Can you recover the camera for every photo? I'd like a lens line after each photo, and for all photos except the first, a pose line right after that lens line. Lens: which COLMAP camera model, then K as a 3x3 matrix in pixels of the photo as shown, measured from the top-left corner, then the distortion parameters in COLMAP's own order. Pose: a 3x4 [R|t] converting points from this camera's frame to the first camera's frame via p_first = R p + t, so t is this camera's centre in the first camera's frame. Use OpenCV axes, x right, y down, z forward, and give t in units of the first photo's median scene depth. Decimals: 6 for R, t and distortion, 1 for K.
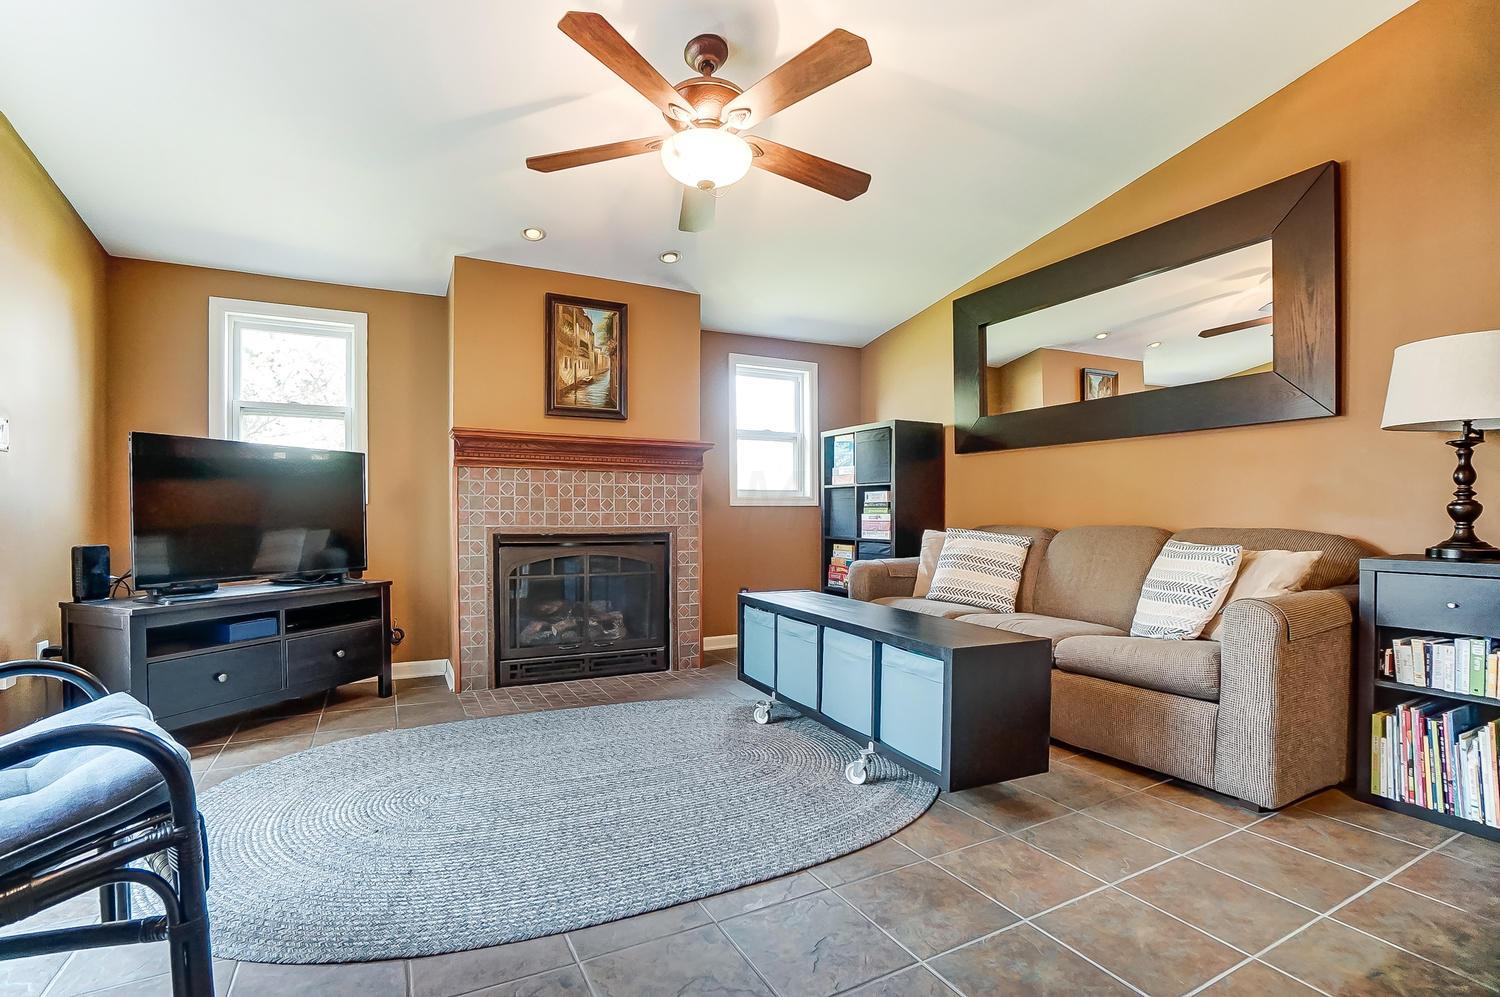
lens RADIAL K [[670.1, 0, 723.6], [0, 670.1, 533.1], [0, 0, 1]] dist [-0.056514, 0.017657]
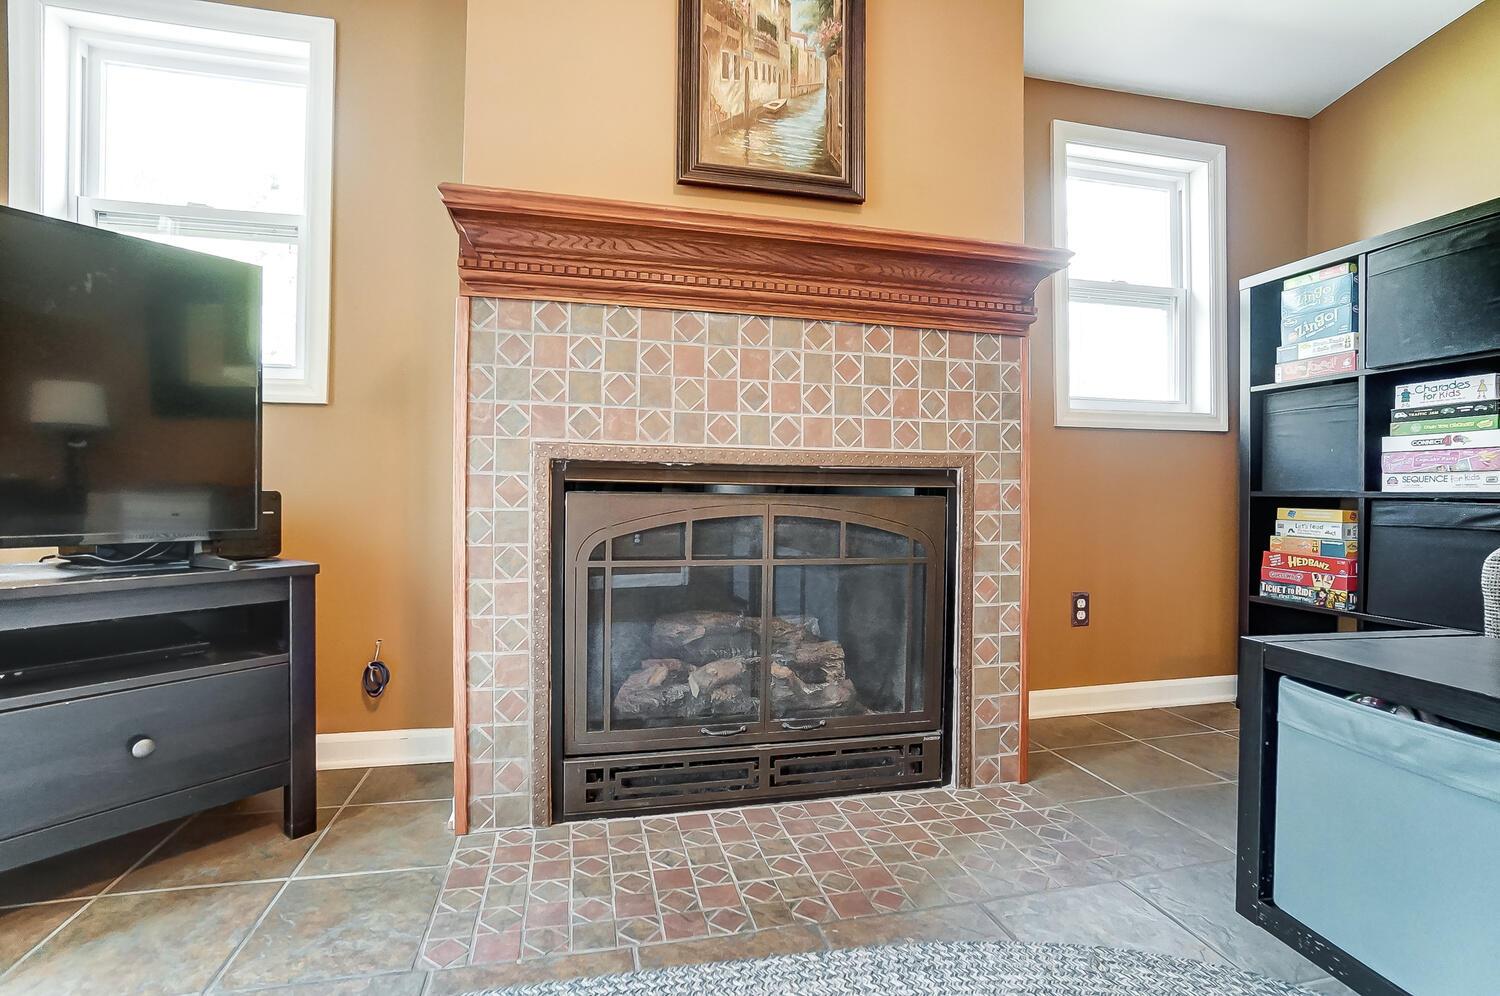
lens RADIAL K [[708.9, 0, 739.6], [0, 708.9, 497.2], [0, 0, 1]] dist [-0.038150, 0.000486]
pose [[0.970866, 0.009196, -0.239446, -0.112949], [-0.013881, 0.999744, -0.017886, 0.029298], [0.239221, 0.020688, 0.970745, 0.548450]]
